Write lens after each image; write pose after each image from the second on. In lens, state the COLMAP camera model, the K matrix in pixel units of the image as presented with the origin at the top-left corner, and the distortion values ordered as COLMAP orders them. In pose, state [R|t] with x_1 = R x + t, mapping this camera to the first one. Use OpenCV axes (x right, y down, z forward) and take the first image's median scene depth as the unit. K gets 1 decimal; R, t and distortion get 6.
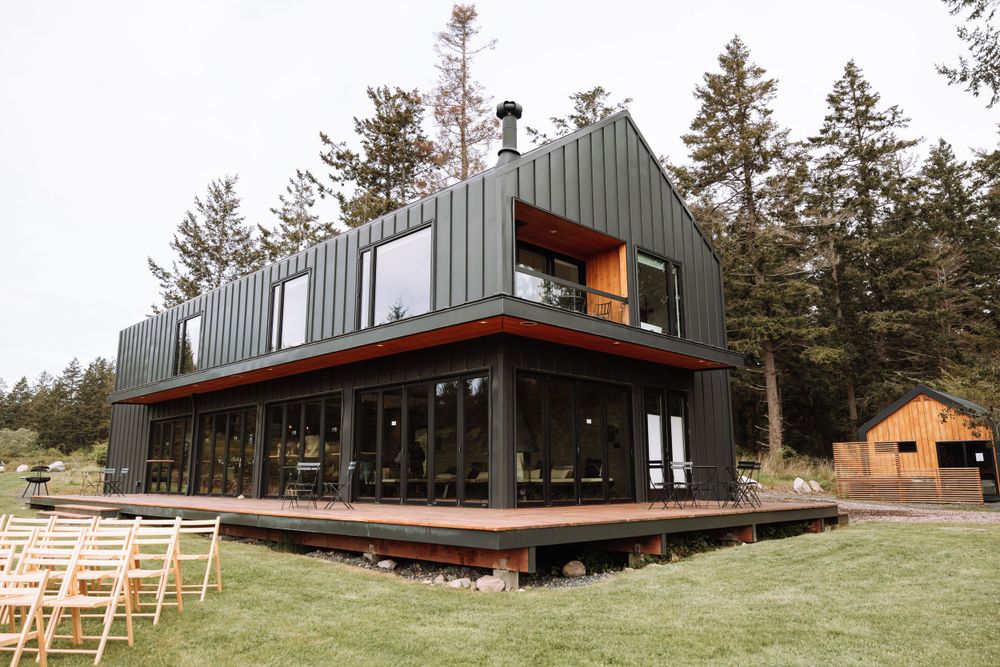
lens RADIAL K [[702.7, 0, 489.7], [0, 702.7, 332.7], [0, 0, 1]] dist [0.002948, 0.001843]
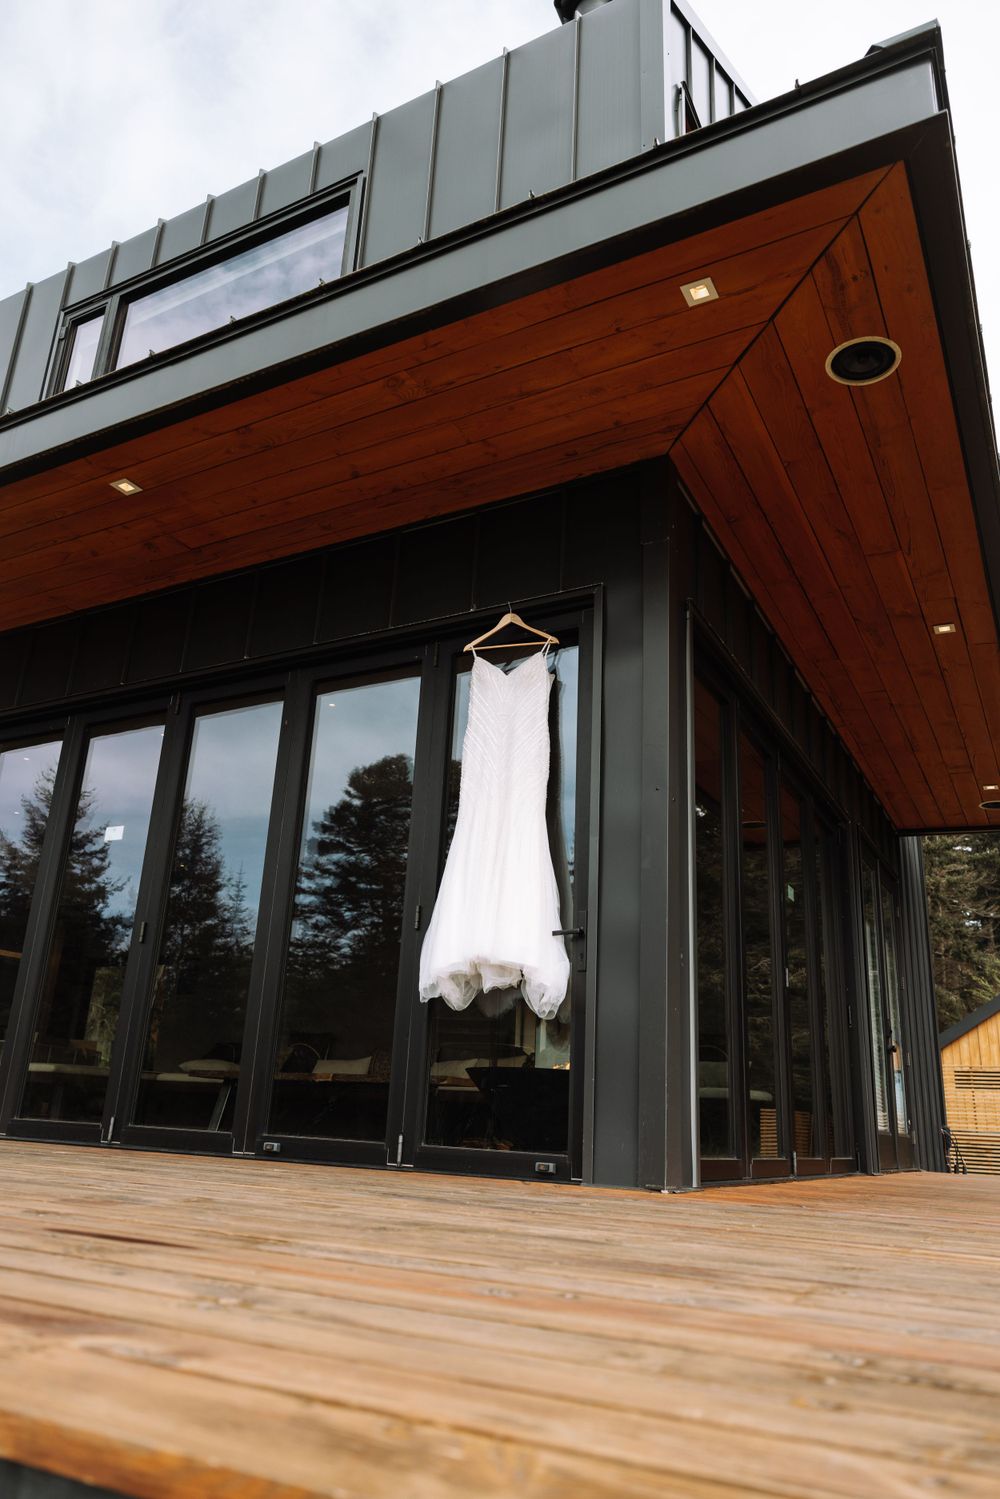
lens RADIAL K [[1053.4, 0, 500.0], [0, 1053.4, 749.5], [0, 0, 1]] dist [0.002948, 0.001843]
pose [[0.953604, 0.143905, 0.264445, -0.052024], [-0.107280, 0.983130, -0.148140, 0.069022], [-0.281302, 0.112897, 0.952955, 0.277887]]
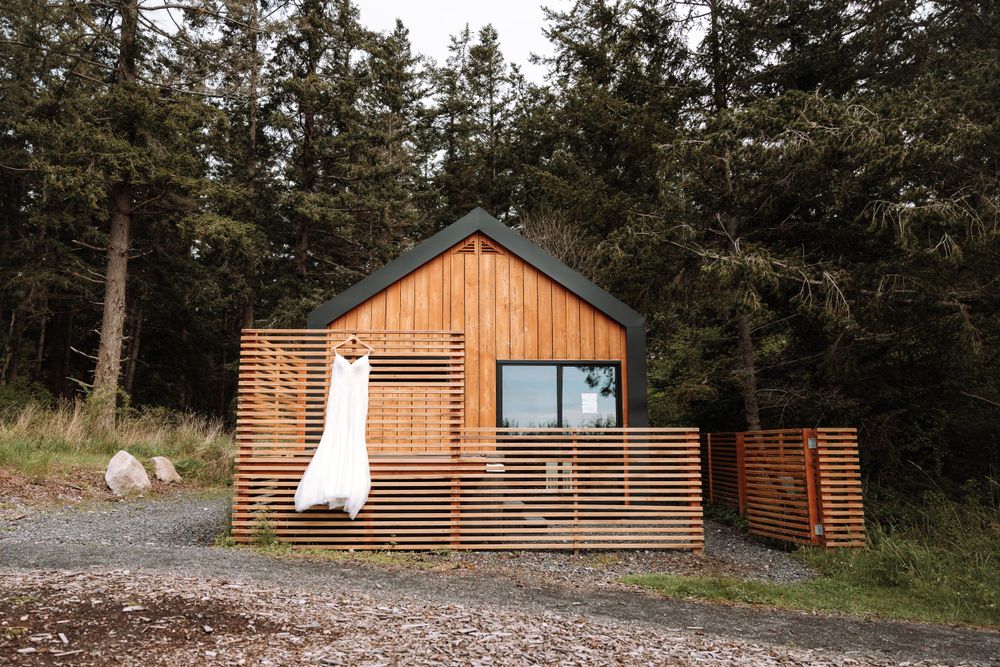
lens RADIAL K [[702.7, 0, 489.7], [0, 702.7, 332.7], [0, 0, 1]] dist [0.002948, 0.001843]
pose [[0.667396, 0.114285, 0.735882, 0.335012], [-0.150577, 0.988453, -0.016947, 0.139214], [-0.729321, -0.099497, 0.676898, 0.709521]]
